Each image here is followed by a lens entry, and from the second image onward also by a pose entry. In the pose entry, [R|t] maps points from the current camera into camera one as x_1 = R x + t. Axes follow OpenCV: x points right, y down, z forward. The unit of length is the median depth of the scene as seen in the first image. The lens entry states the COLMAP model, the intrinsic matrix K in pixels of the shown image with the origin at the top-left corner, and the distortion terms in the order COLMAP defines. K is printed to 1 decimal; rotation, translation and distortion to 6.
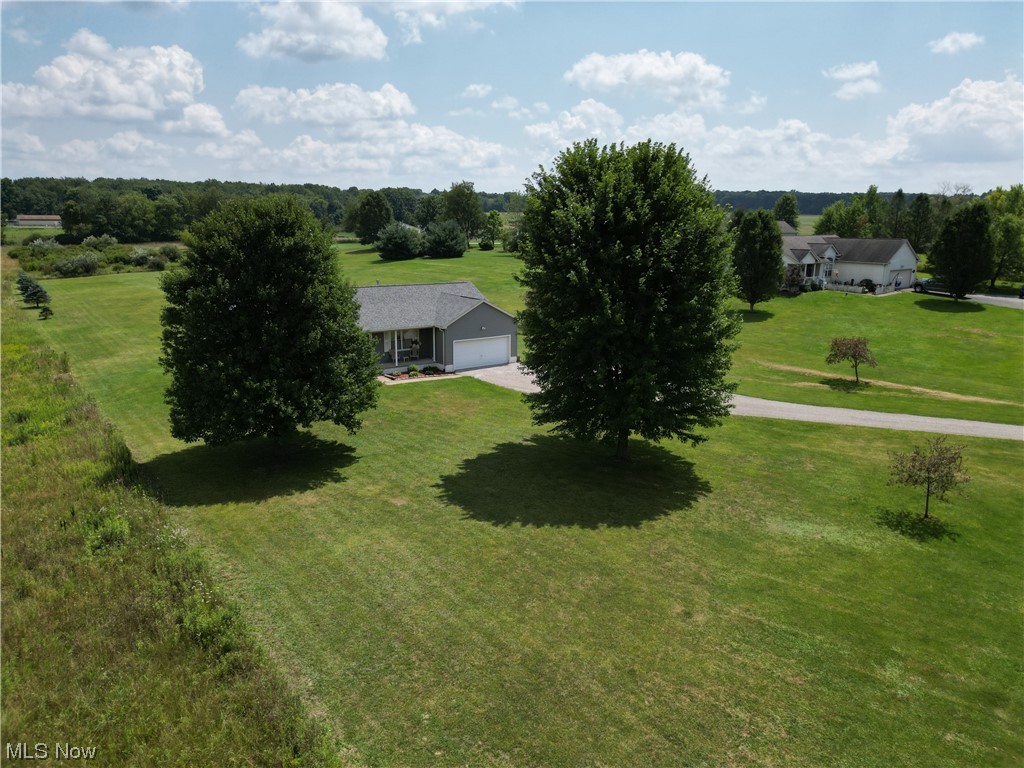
lens RADIAL K [[715.3, 0, 508.6], [0, 715.3, 382.0], [0, 0, 1]] dist [0.061799, -0.064627]
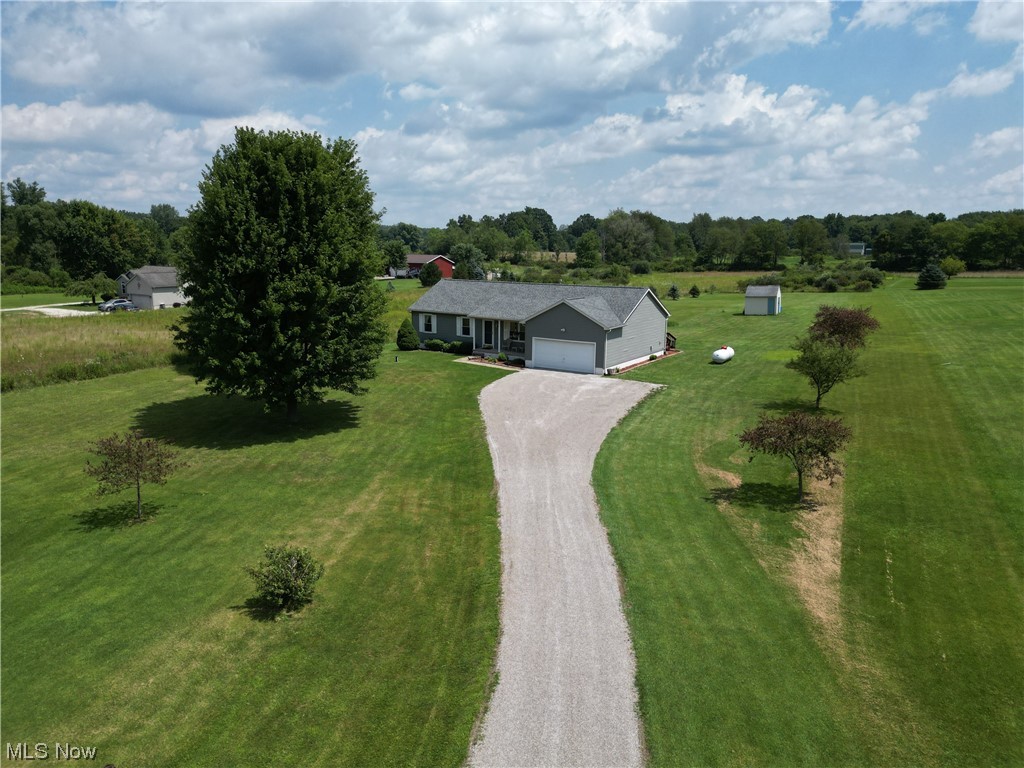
lens RADIAL K [[712.6, 0, 512.0], [0, 712.6, 384.0], [0, 0, 1]] dist [0.072660, -0.083667]
pose [[0.352522, 0.169469, -0.920331, 0.325253], [-0.211436, 0.972458, 0.098080, -0.032794], [0.911604, 0.160016, 0.378645, 0.226987]]
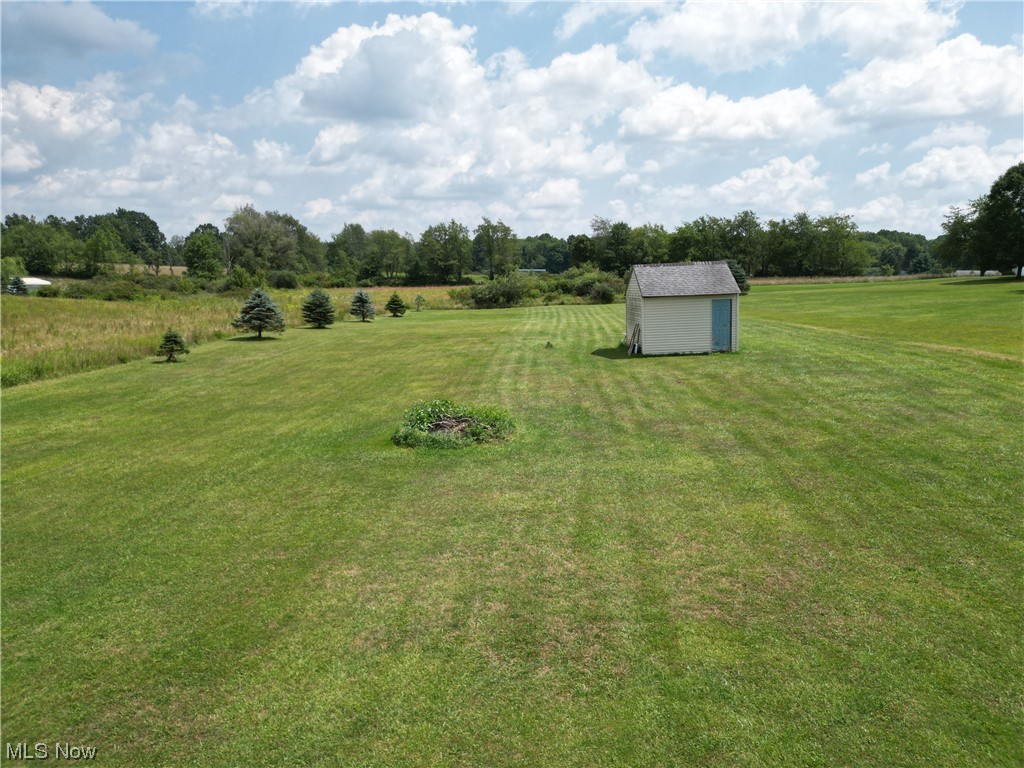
lens RADIAL K [[715.3, 0, 508.6], [0, 715.3, 382.0], [0, 0, 1]] dist [0.061799, -0.064627]
pose [[0.743433, 0.093606, -0.662228, -0.127811], [-0.151032, 0.988077, -0.029887, -0.056156], [0.651534, 0.122237, 0.748706, 0.494623]]
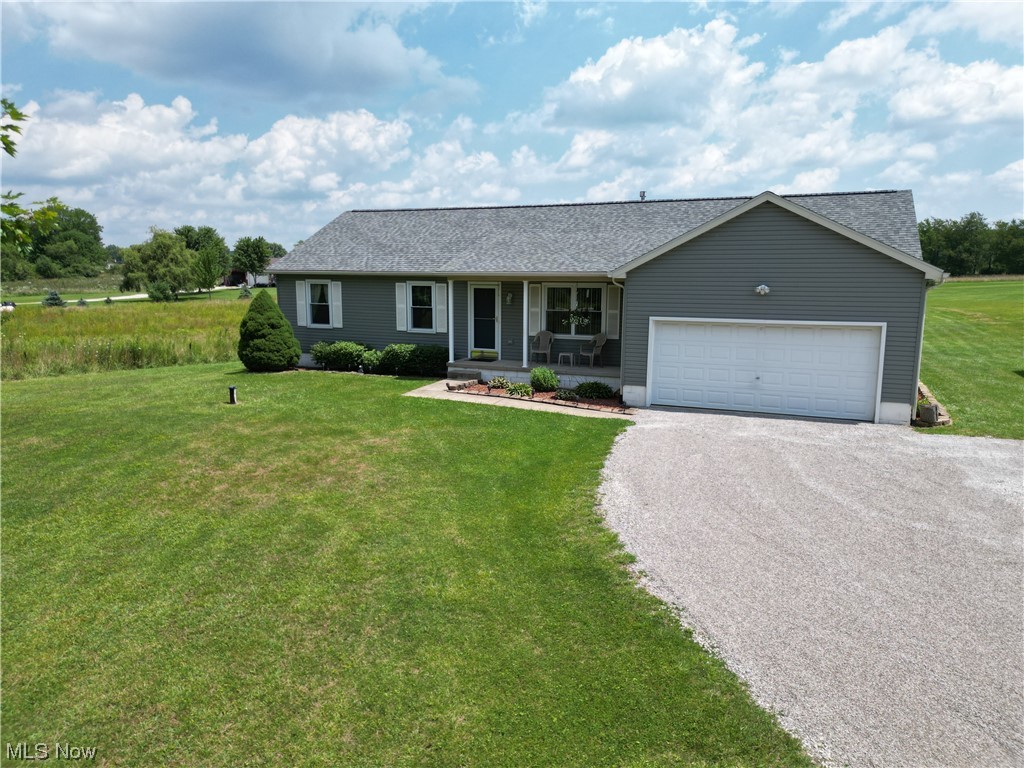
lens RADIAL K [[712.6, 0, 512.0], [0, 712.6, 384.0], [0, 0, 1]] dist [0.072660, -0.083667]
pose [[0.512119, 0.119388, -0.850577, 0.070345], [-0.187297, 0.981984, 0.025064, -0.008568], [0.838245, 0.146475, 0.525254, 0.290814]]
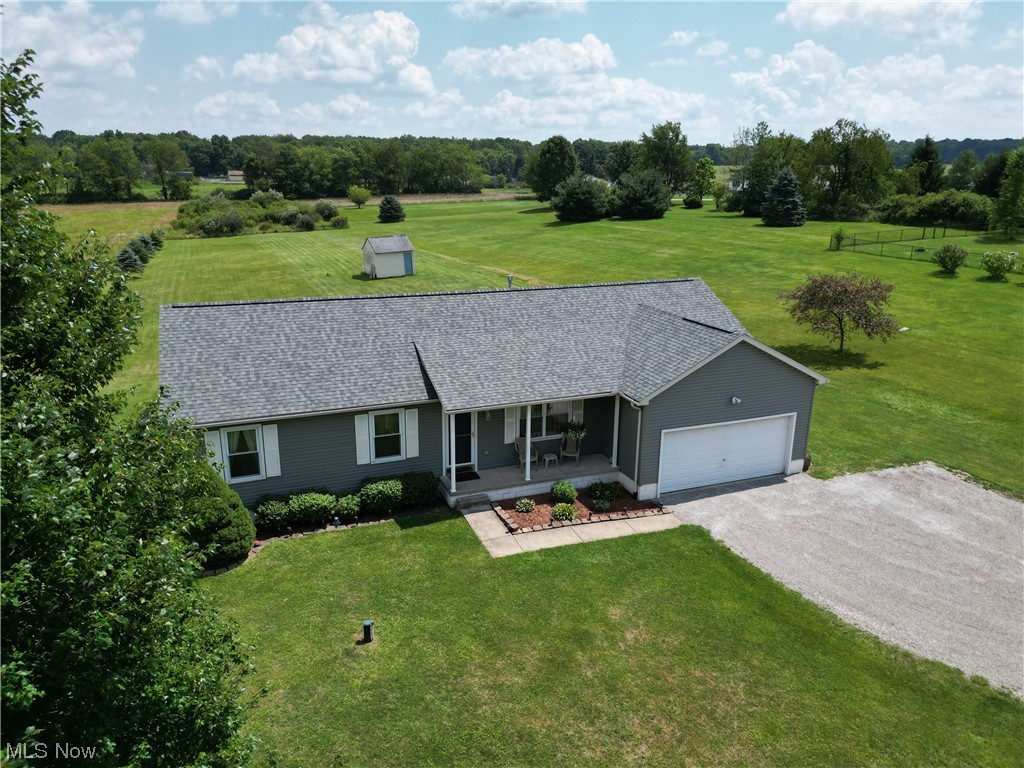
lens RADIAL K [[712.6, 0, 512.0], [0, 712.6, 384.0], [0, 0, 1]] dist [0.072660, -0.083667]
pose [[0.968044, 0.067465, -0.241536, -0.023781], [-0.052805, 0.996377, 0.066670, -0.041300], [0.245159, -0.051785, 0.968099, 0.215250]]
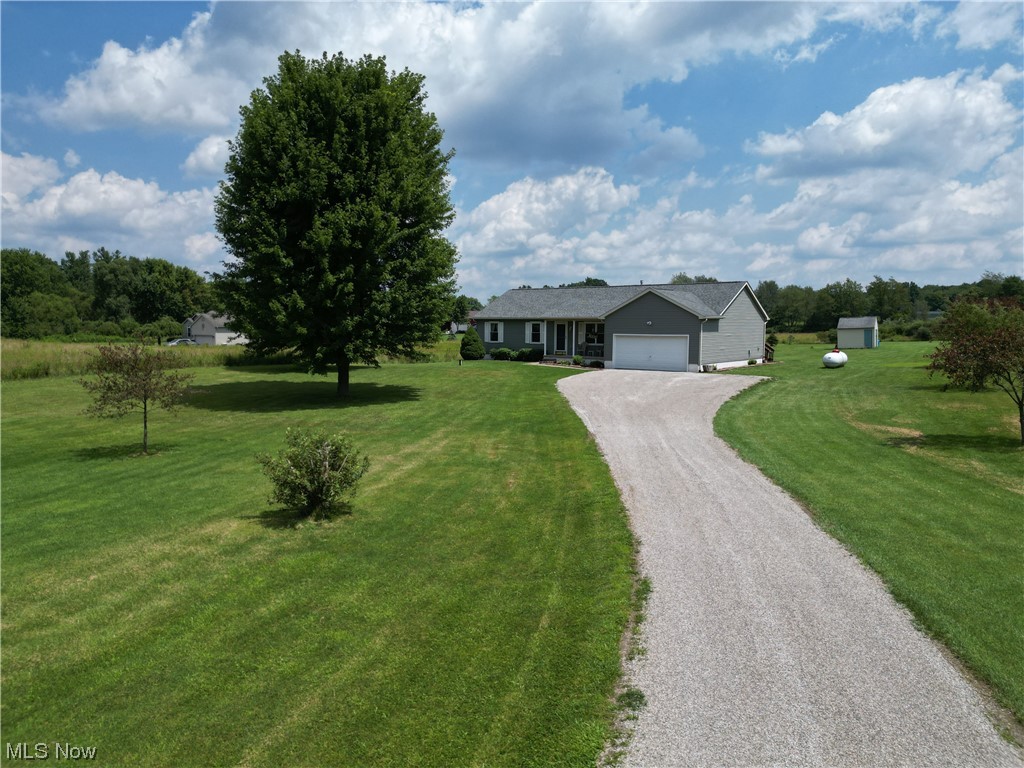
lens RADIAL K [[715.3, 0, 508.6], [0, 715.3, 382.0], [0, 0, 1]] dist [0.061799, -0.064627]
pose [[0.272595, 0.065379, -0.959905, 0.286453], [-0.213375, 0.976952, 0.005946, 0.008918], [0.938170, 0.203199, 0.280263, 0.240887]]
